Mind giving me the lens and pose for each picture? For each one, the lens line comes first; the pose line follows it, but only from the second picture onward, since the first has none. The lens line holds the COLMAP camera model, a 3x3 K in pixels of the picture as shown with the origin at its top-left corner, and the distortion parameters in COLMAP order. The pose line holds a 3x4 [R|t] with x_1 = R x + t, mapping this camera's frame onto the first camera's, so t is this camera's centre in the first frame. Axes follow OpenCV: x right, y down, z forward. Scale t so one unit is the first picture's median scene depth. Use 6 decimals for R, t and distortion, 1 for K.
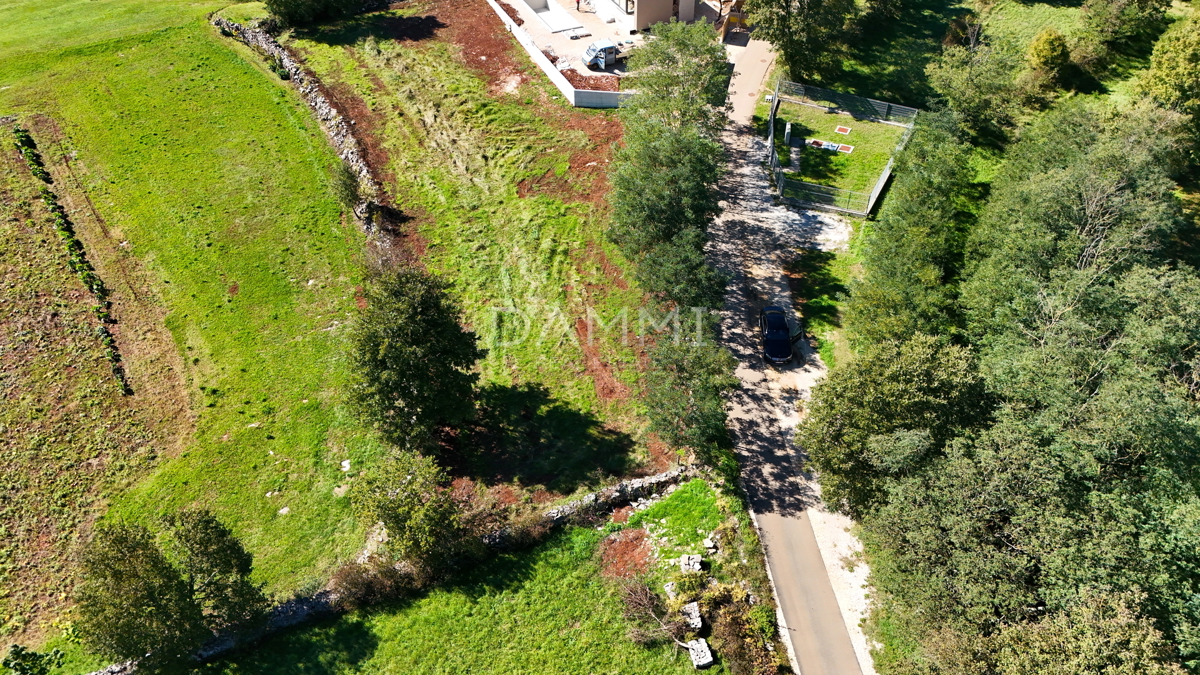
lens RADIAL K [[878.4, 0, 608.1], [0, 878.4, 338.2], [0, 0, 1]] dist [0.043227, -0.010693]
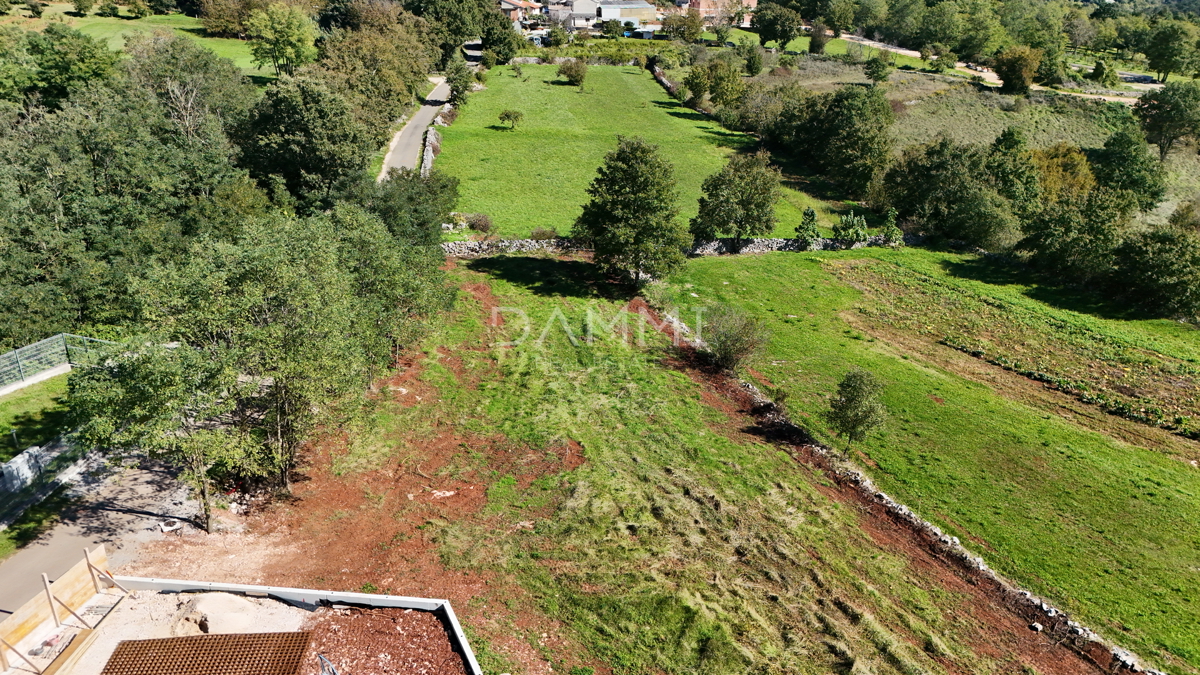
lens RADIAL K [[878.4, 0, 599.0], [0, 878.4, 335.4], [0, 0, 1]] dist [0.043227, -0.010693]
pose [[-0.999914, 0.008957, -0.009563, -0.128398], [-0.004882, 0.422599, 0.906304, -0.855069], [0.012158, 0.906273, -0.422519, 1.388639]]
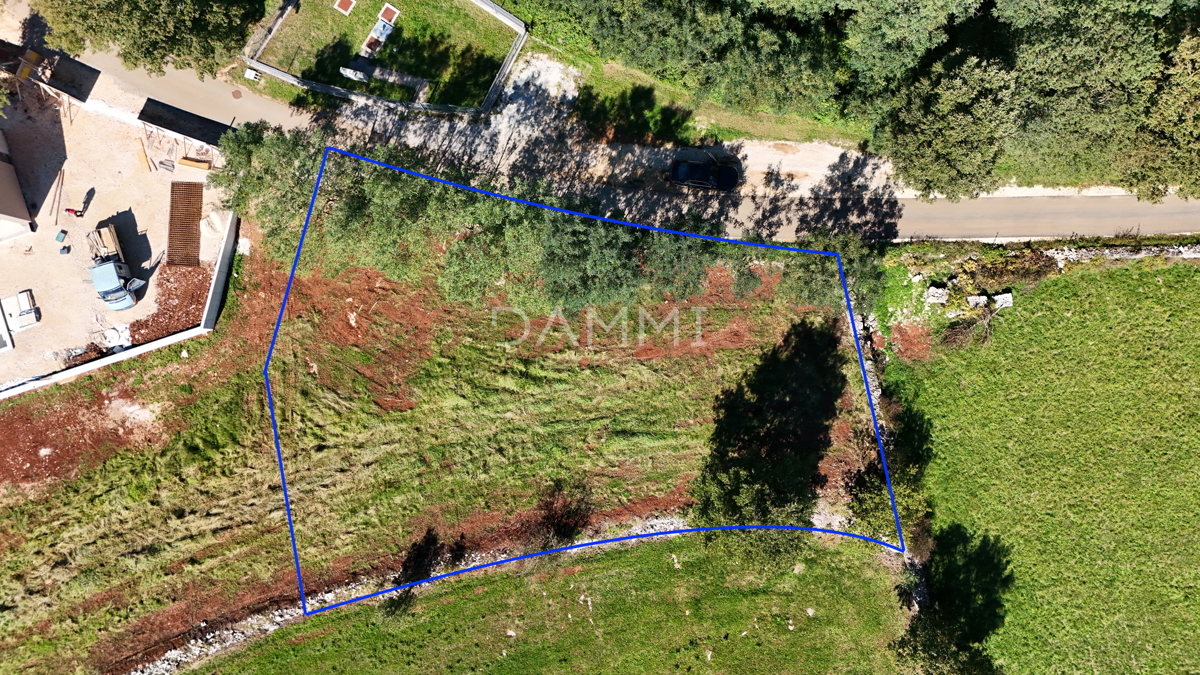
lens RADIAL K [[878.4, 0, 595.4], [0, 878.4, 342.0], [0, 0, 1]] dist [0.043227, -0.010693]
pose [[0.100829, -0.993886, 0.044986, -0.066592], [0.677881, 0.101726, 0.728099, -0.787546], [-0.728224, -0.042918, 0.683994, 0.330733]]
